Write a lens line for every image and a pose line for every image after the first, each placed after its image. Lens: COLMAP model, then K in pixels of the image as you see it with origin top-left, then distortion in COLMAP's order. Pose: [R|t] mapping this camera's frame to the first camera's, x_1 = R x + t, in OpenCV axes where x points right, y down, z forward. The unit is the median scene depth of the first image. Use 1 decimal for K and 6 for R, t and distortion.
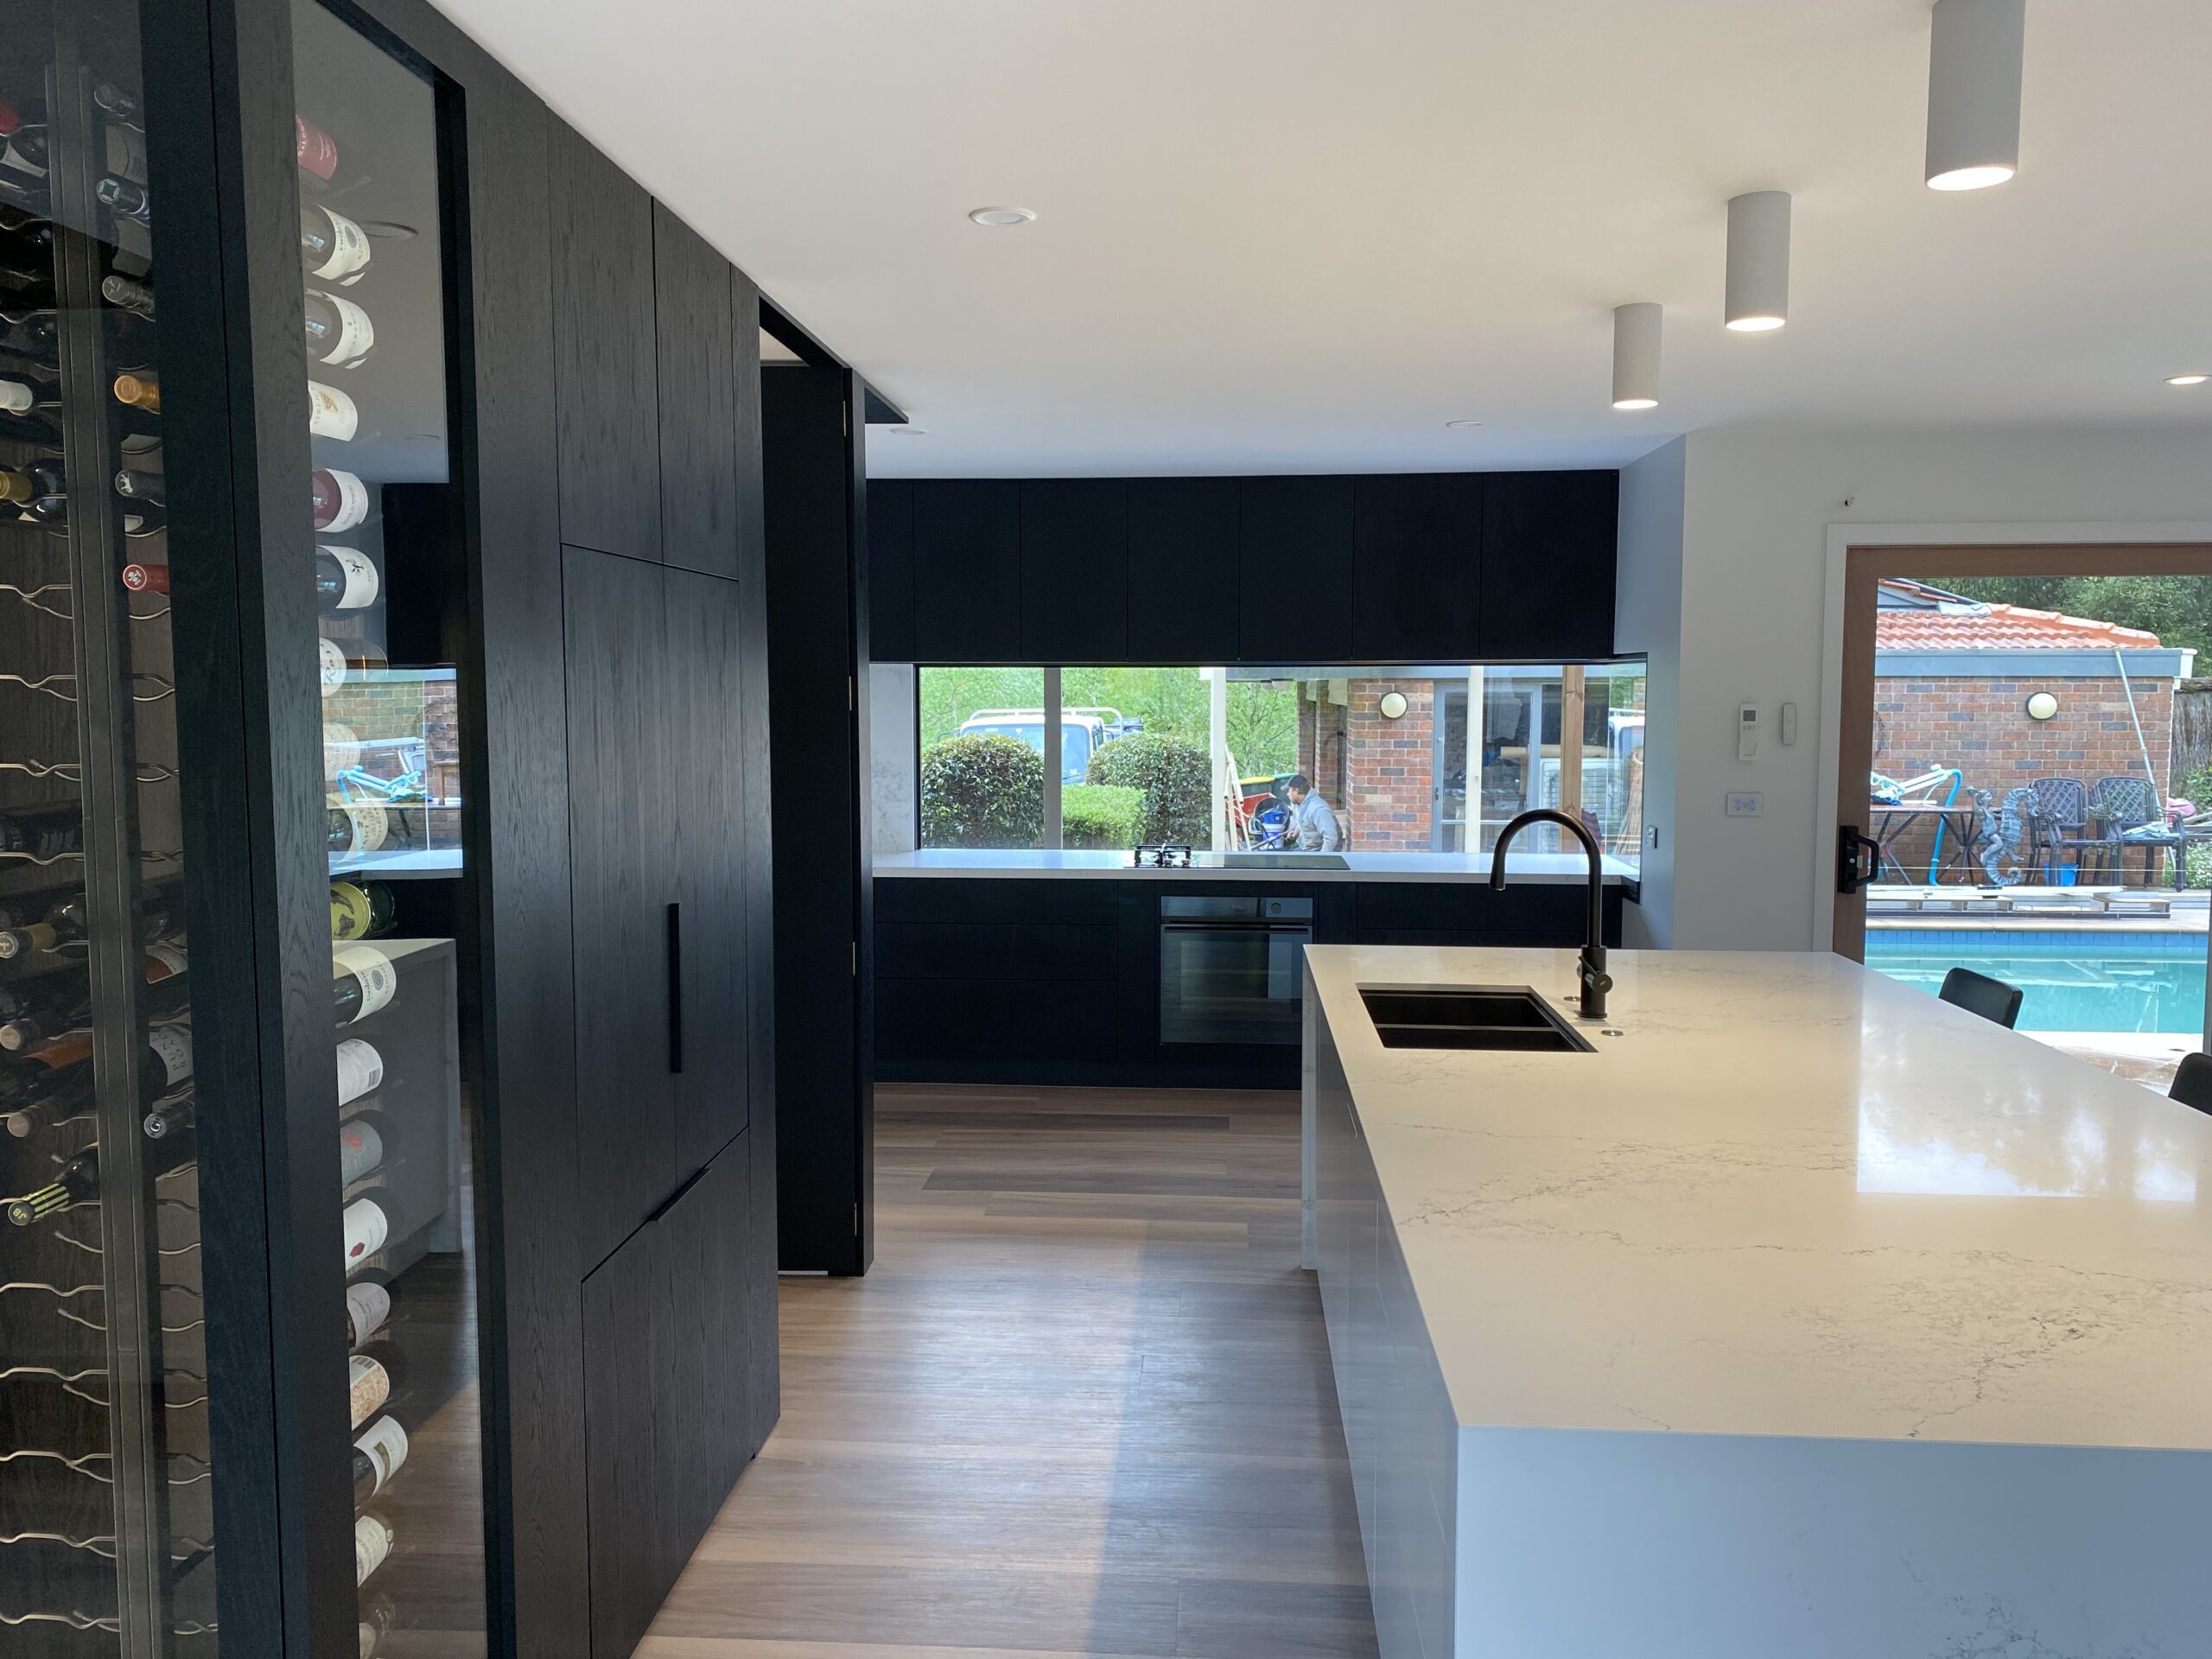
lens RADIAL K [[1684.2, 0, 1099.9], [0, 1684.2, 817.9], [0, 0, 1]] dist [0.011393, 0.006011]
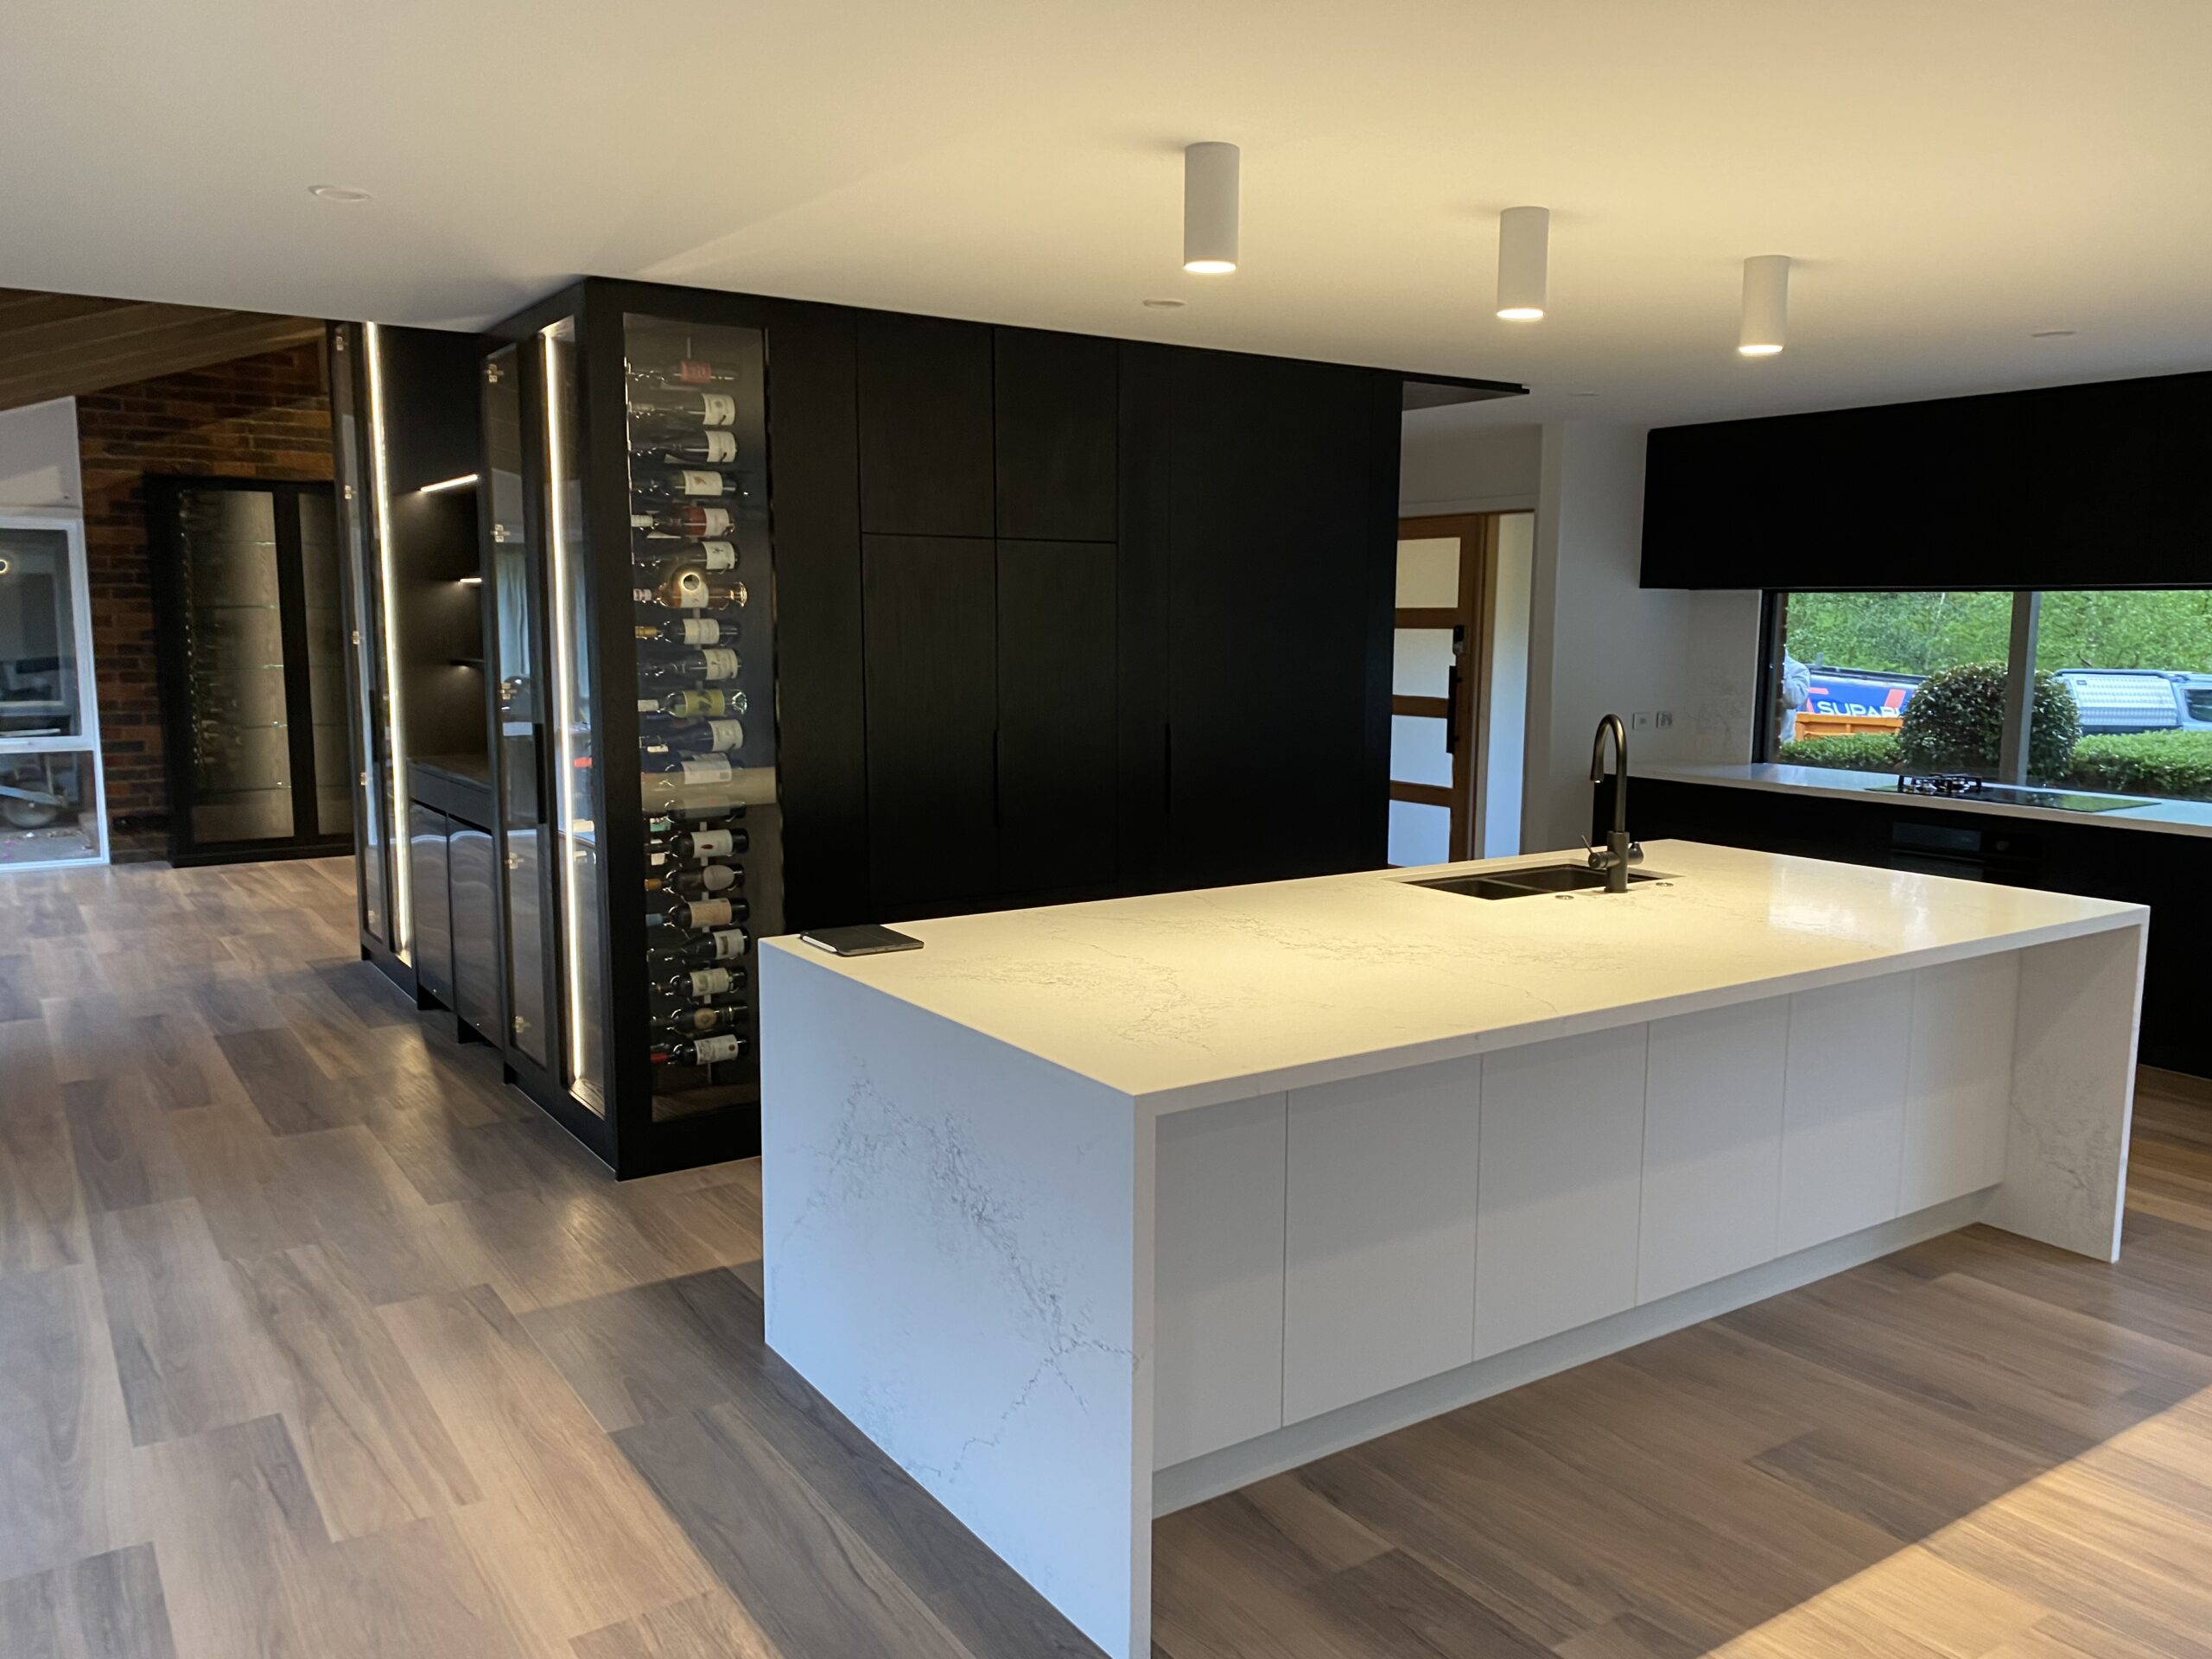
lens RADIAL K [[1683.9, 0, 1117.1], [0, 1683.9, 833.1], [0, 0, 1]] dist [0.010111, 0.004939]
pose [[0.618477, 0.107633, -0.778397, 0.526899], [-0.068058, 0.994190, 0.083395, 0.001525], [0.782850, 0.001398, 0.622209, 0.000603]]
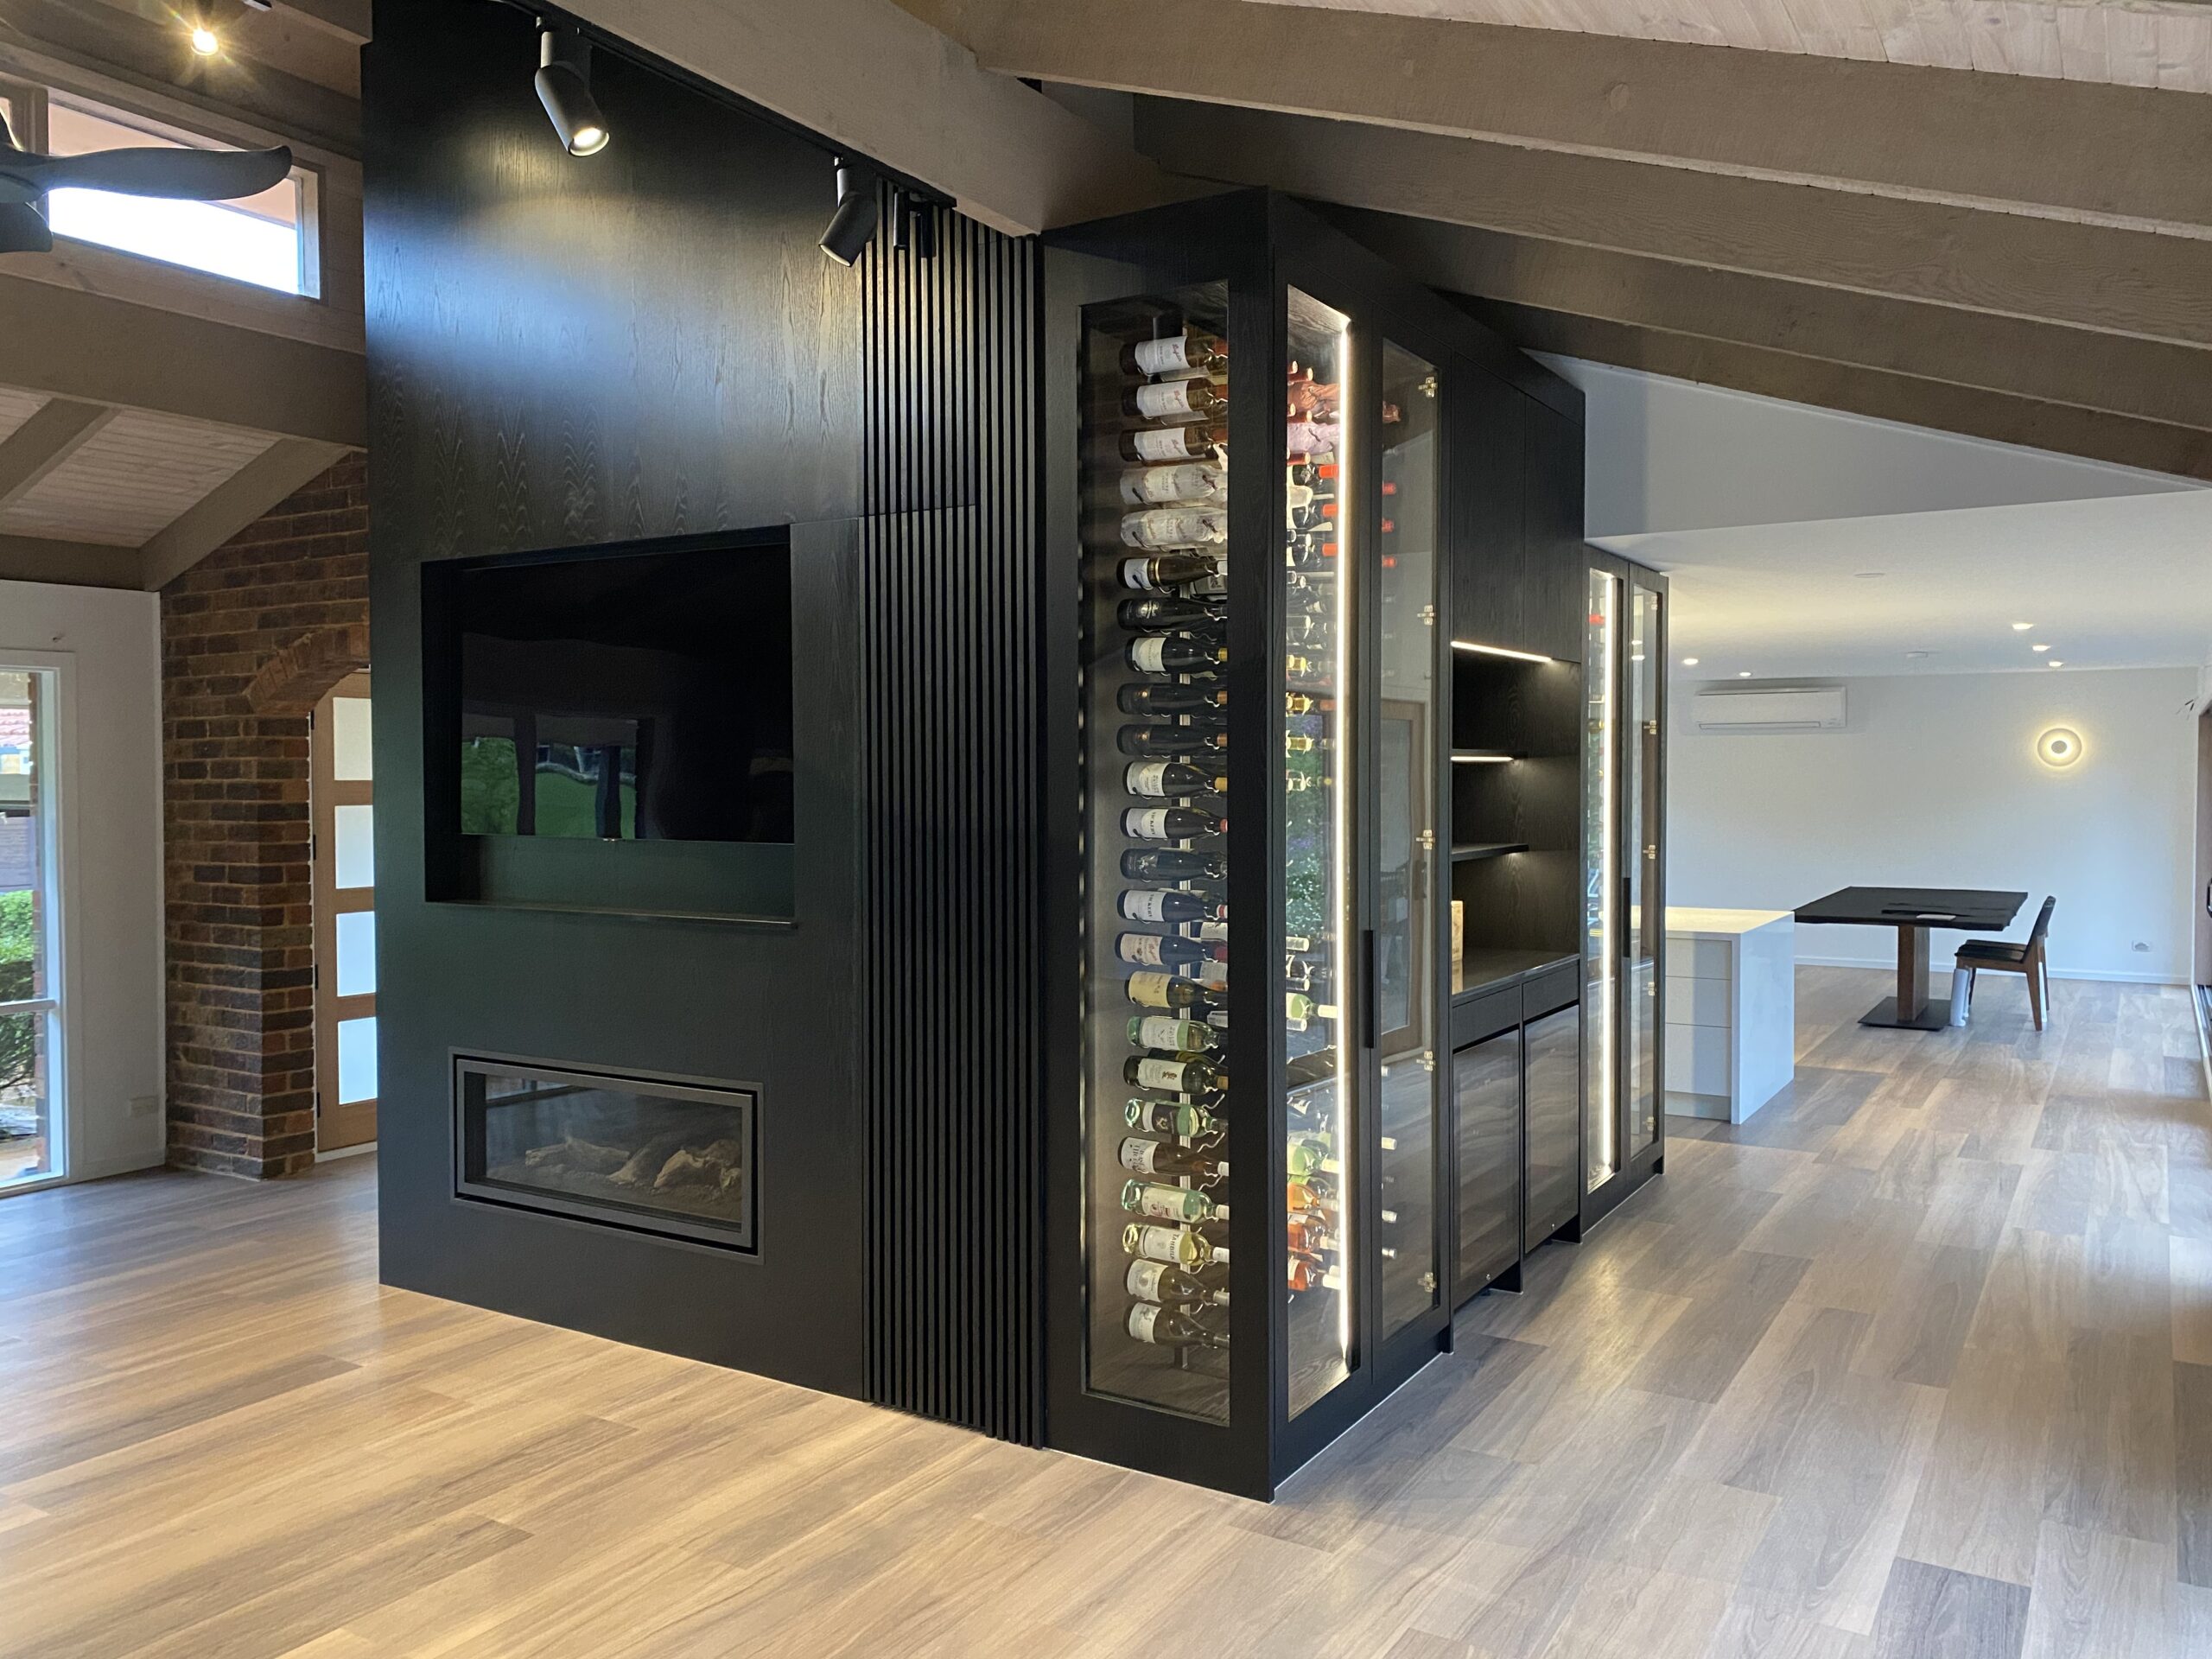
lens RADIAL K [[1704.2, 0, 1107.3], [0, 1704.2, 852.5], [0, 0, 1]] dist [0.005248, 0.002690]
pose [[0.461864, -0.040815, 0.886011, -1.171398], [0.071691, 0.997390, 0.008575, -0.009122], [-0.884049, 0.059559, 0.463585, 0.080452]]
